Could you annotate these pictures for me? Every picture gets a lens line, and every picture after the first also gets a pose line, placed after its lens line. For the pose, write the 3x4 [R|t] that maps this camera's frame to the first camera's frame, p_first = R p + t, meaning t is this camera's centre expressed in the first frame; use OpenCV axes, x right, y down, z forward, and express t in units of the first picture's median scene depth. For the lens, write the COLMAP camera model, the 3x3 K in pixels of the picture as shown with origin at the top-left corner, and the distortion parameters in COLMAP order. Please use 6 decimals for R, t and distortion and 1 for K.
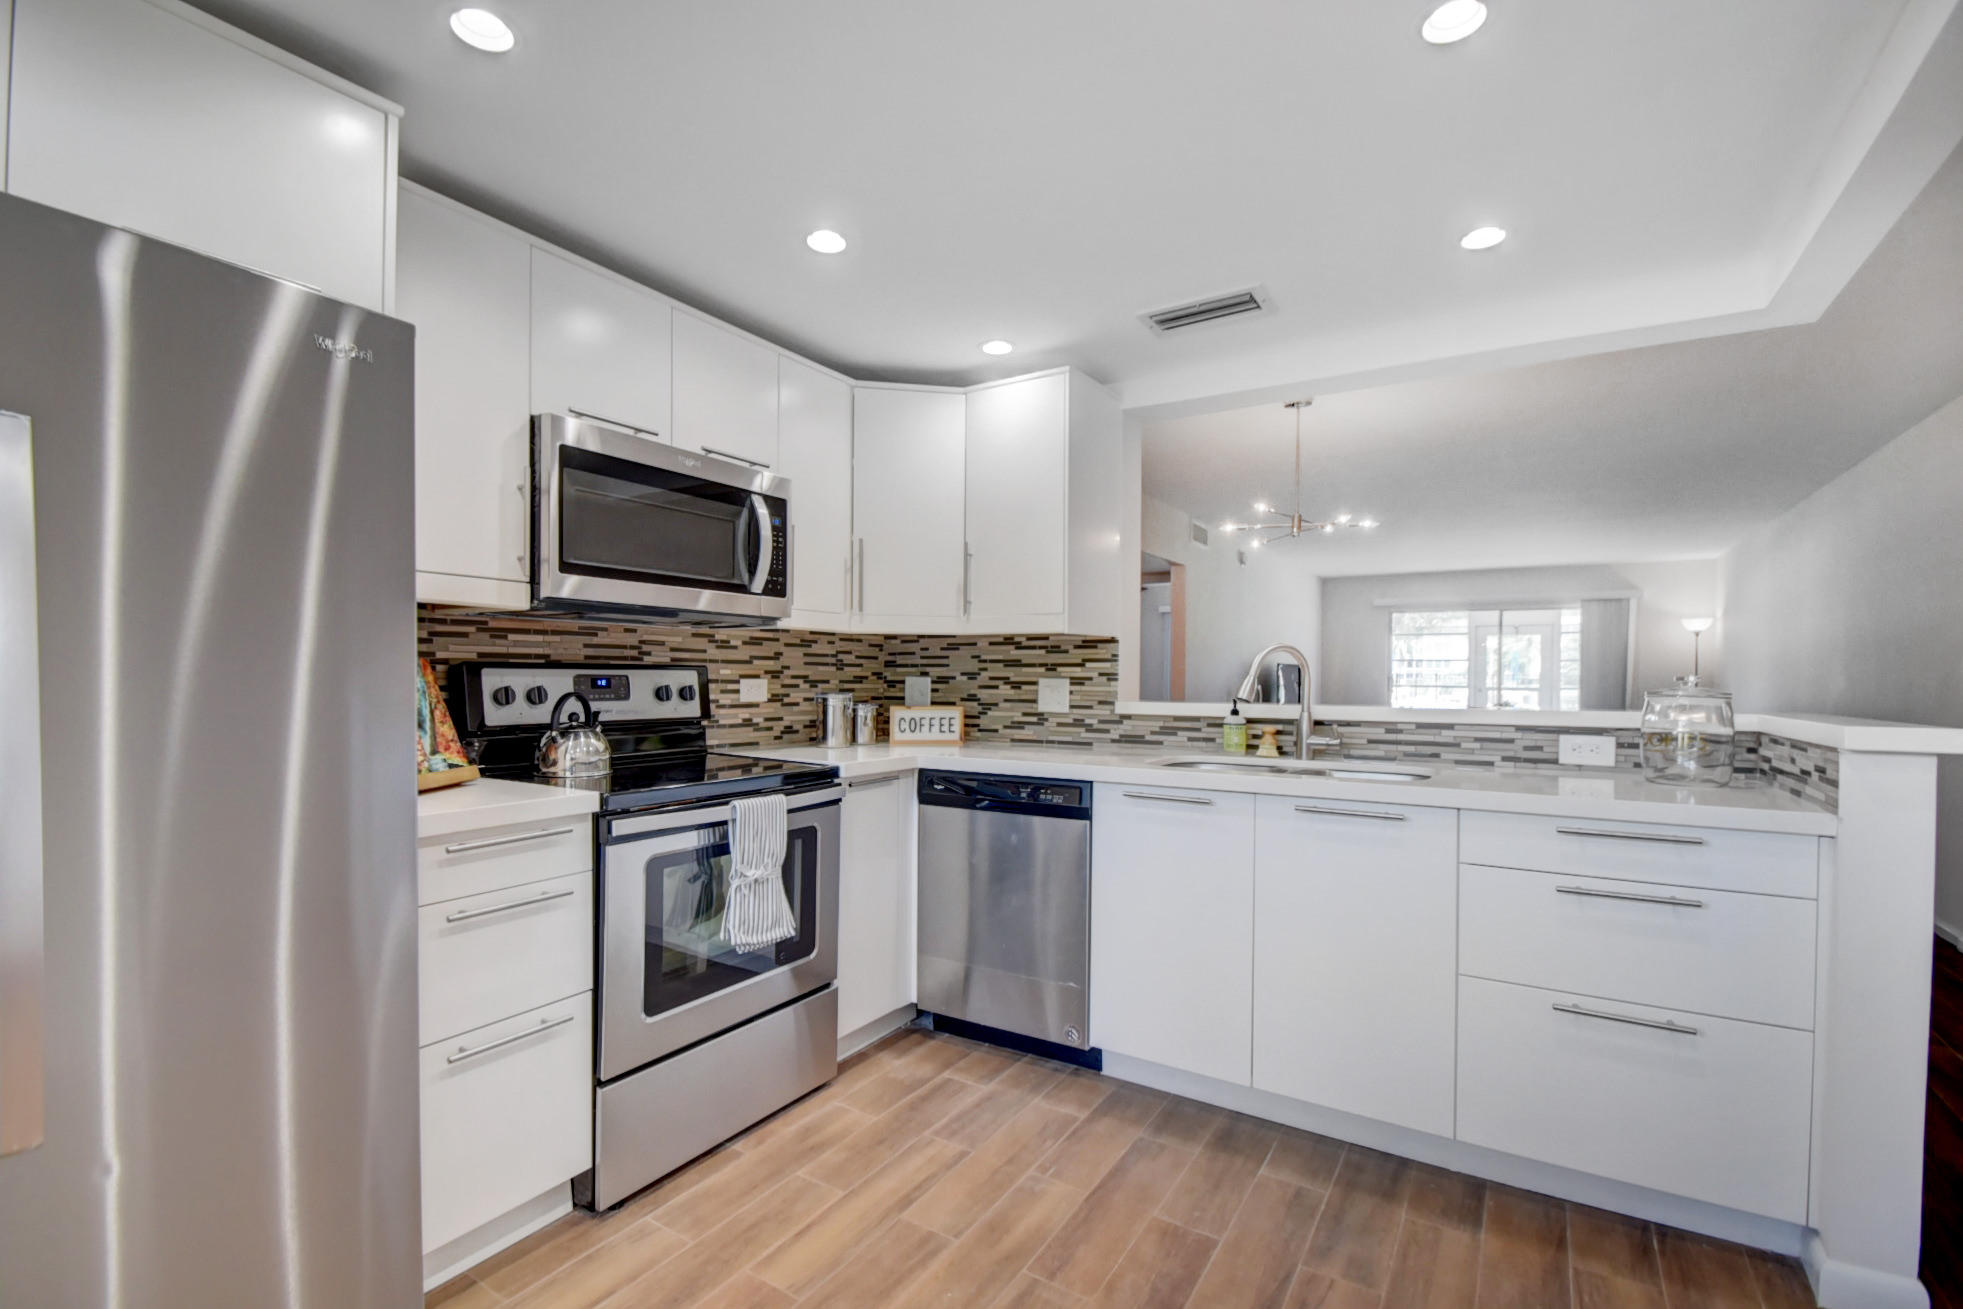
lens RADIAL K [[862.0, 0, 974.2], [0, 862.0, 686.8], [0, 0, 1]] dist [0.005404, -0.013835]
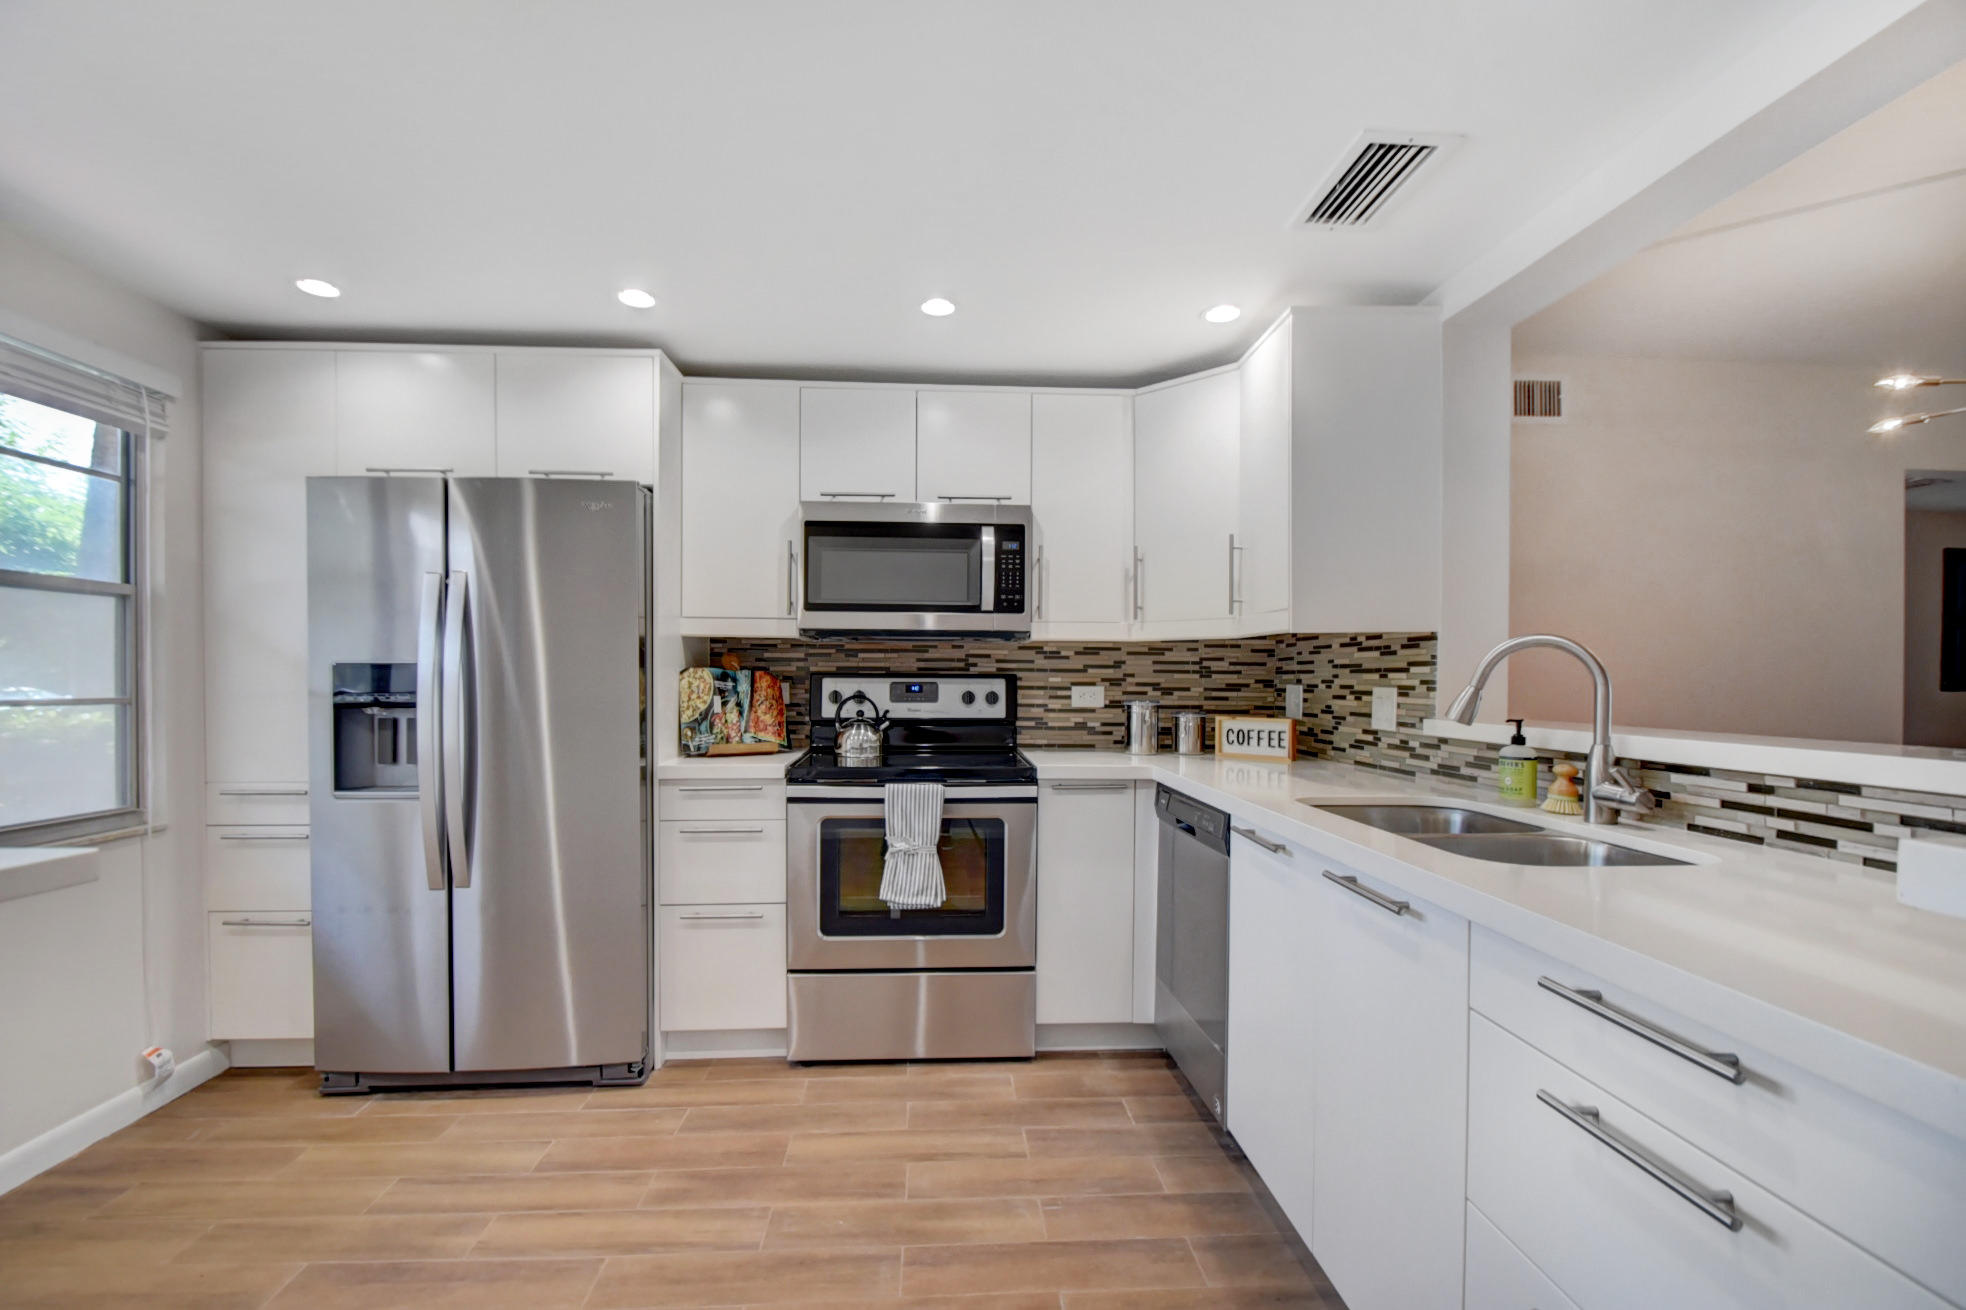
lens RADIAL K [[863.3, 0, 975.7], [0, 863.3, 687.4], [0, 0, 1]] dist [0.005404, -0.013835]
pose [[0.584775, 0.005894, -0.811174, 0.542431], [-0.011971, 0.999927, -0.001364, -0.004386], [0.811107, 0.010508, 0.584803, 0.250587]]
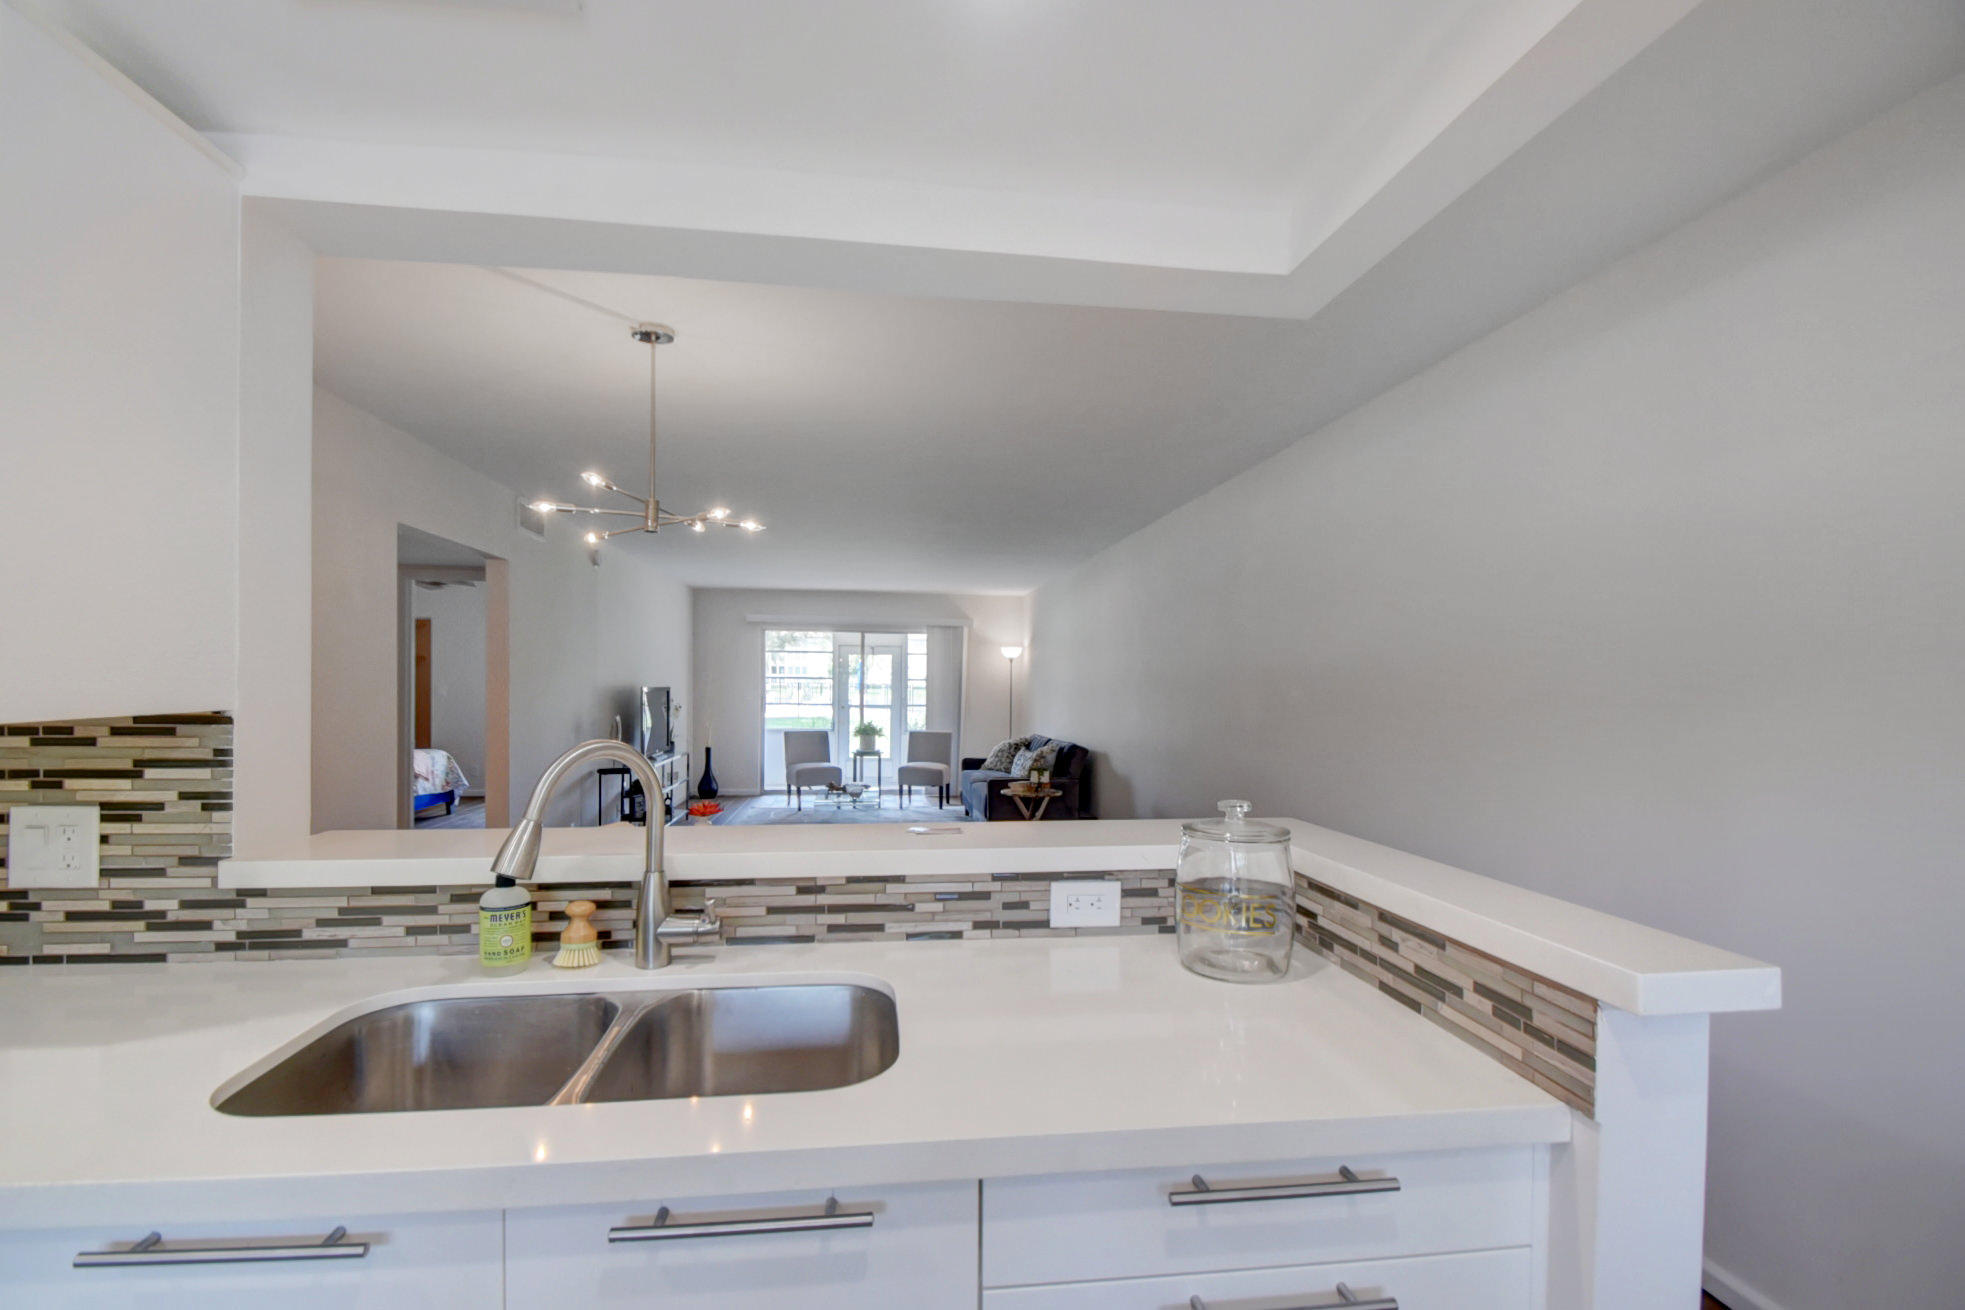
lens RADIAL K [[862.8, 0, 975.2], [0, 862.8, 687.4], [0, 0, 1]] dist [0.005404, -0.013835]
pose [[0.766415, -0.002032, 0.642343, 0.178216], [0.004793, 0.999985, -0.002555, -0.067177], [-0.642328, 0.005036, 0.766413, 0.427596]]
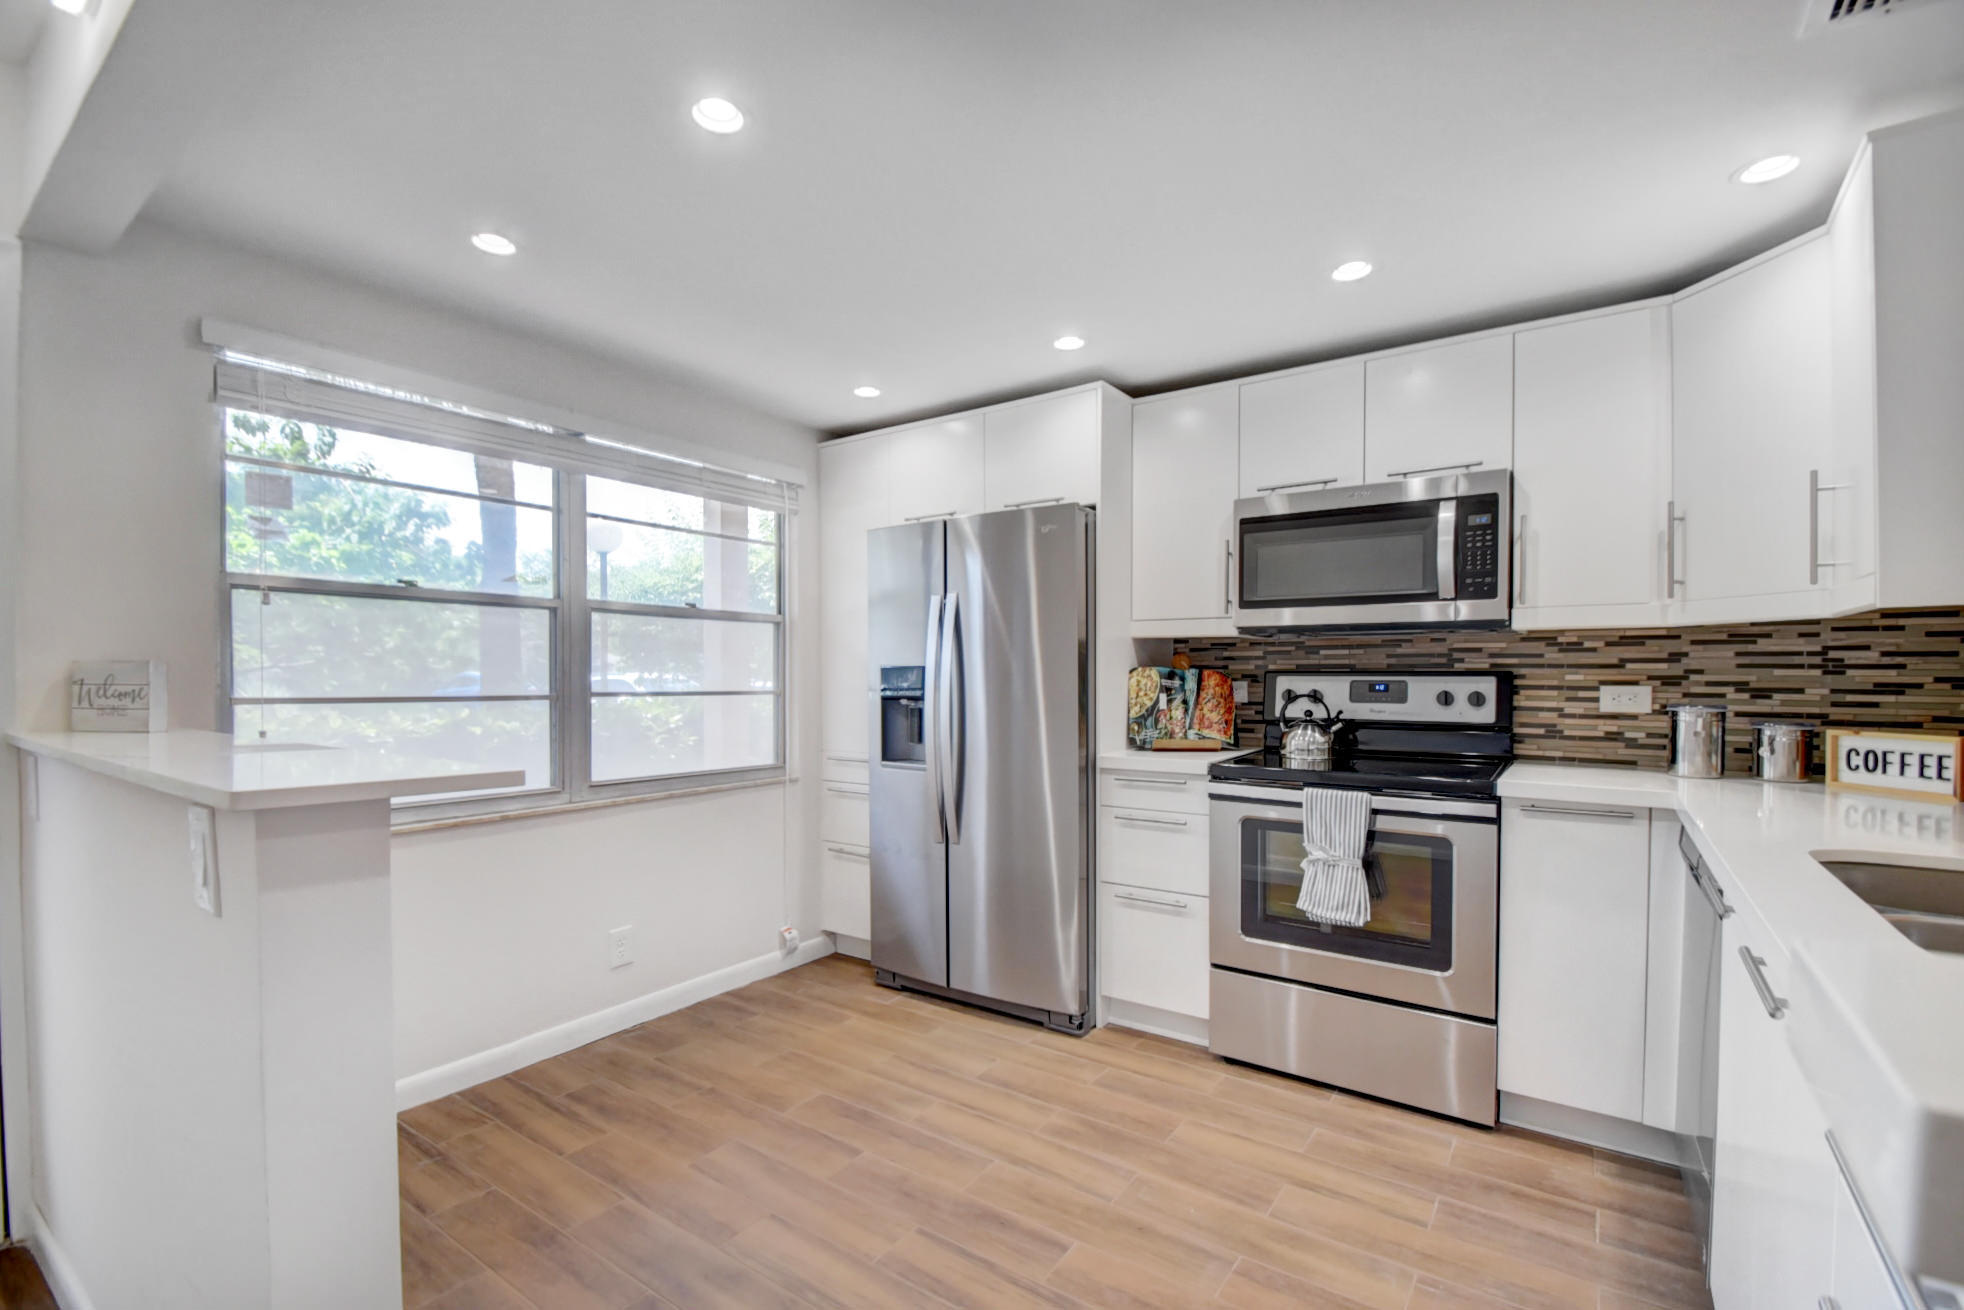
lens RADIAL K [[862.4, 0, 974.7], [0, 862.4, 687.3], [0, 0, 1]] dist [0.005404, -0.013835]
pose [[-0.053825, 0.008800, -0.998512, 0.621182], [-0.014604, 0.999847, 0.009599, -0.006428], [0.998444, 0.015099, -0.053688, 0.408474]]
